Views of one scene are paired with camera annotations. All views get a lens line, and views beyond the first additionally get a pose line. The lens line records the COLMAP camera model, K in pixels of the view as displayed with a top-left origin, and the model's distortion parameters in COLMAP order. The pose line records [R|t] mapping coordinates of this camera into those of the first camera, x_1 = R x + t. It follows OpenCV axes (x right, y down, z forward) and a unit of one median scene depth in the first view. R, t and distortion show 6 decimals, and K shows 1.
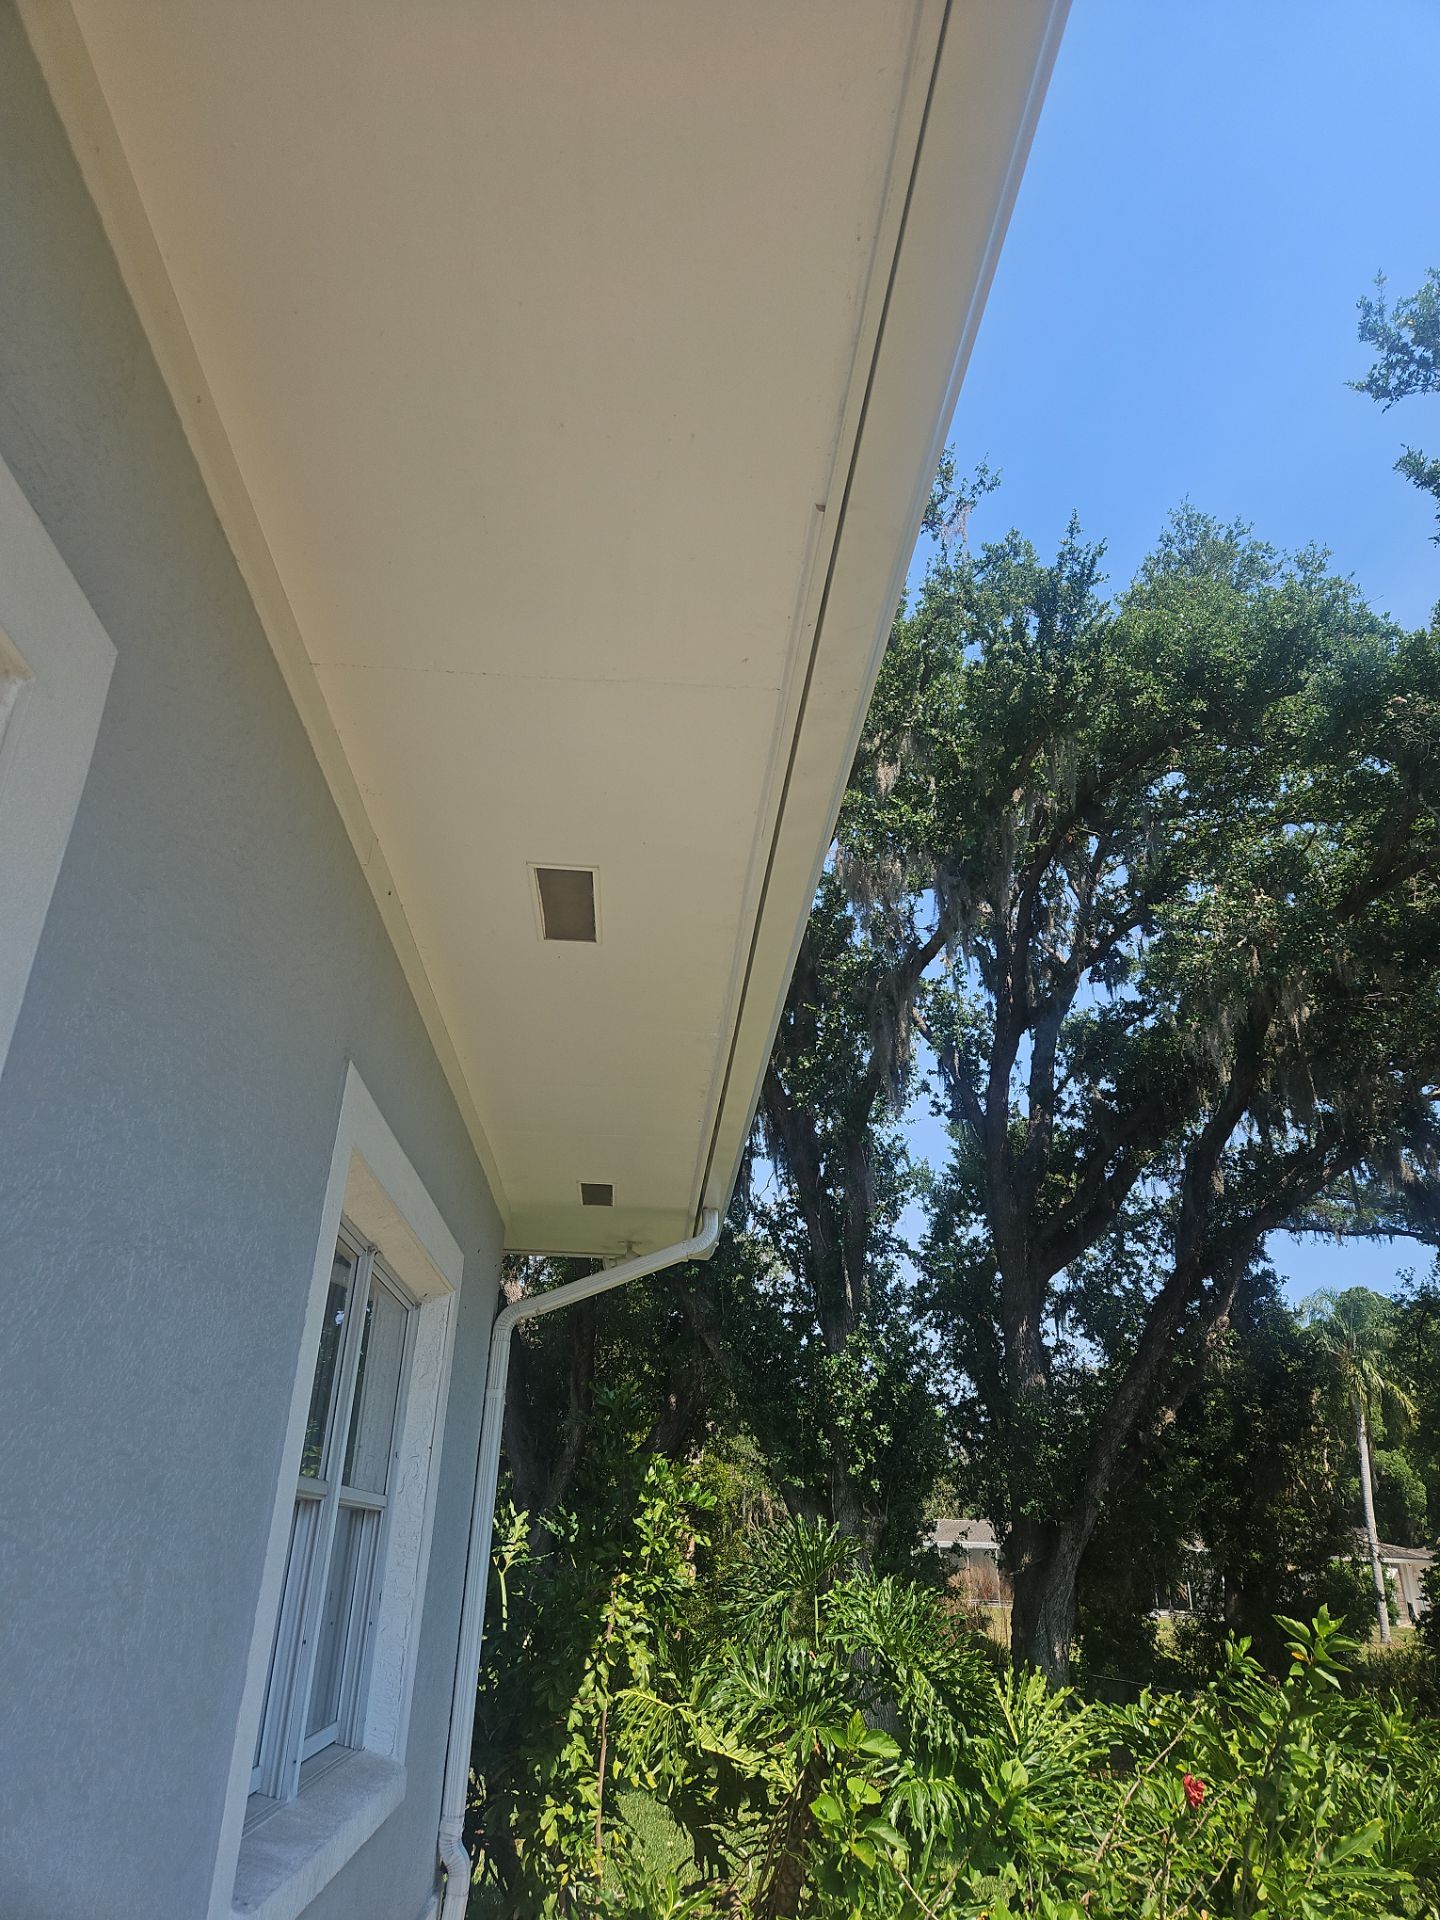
lens RADIAL K [[1178.6, 0, 720.0], [0, 1178.6, 960.0], [0, 0, 1]] dist [0.042554, -0.031548]
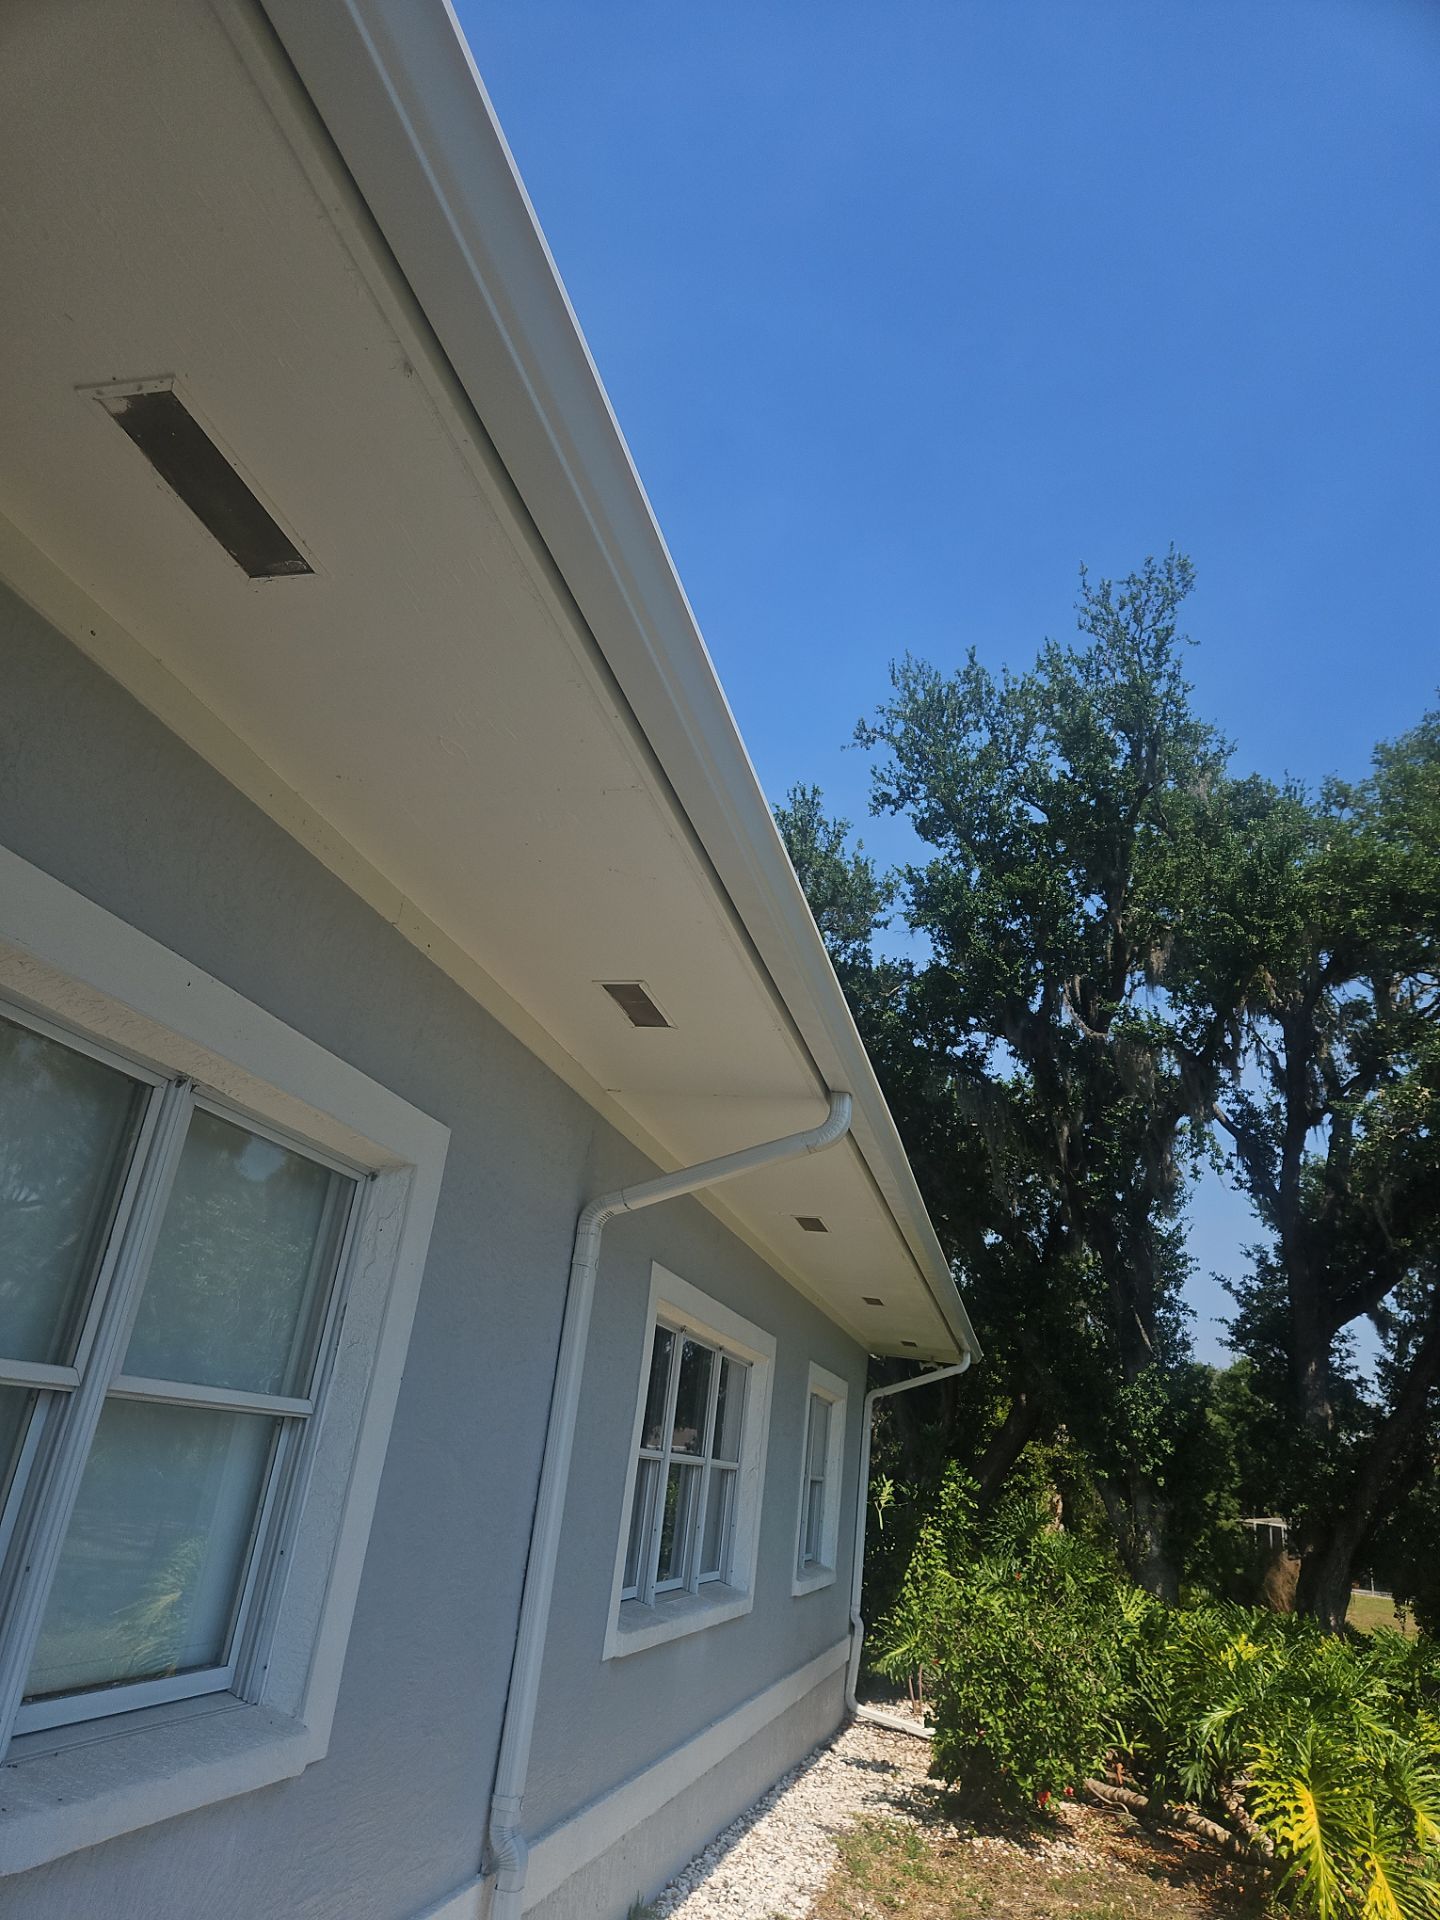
lens RADIAL K [[1199.0, 0, 720.0], [0, 1199.0, 1011.1], [0, 0, 1]] dist [0.065669, -0.074330]
pose [[0.947120, -0.022896, -0.320063, 0.109010], [0.048937, 0.996090, 0.073557, -0.222680], [0.317127, -0.085330, 0.944537, -0.430648]]
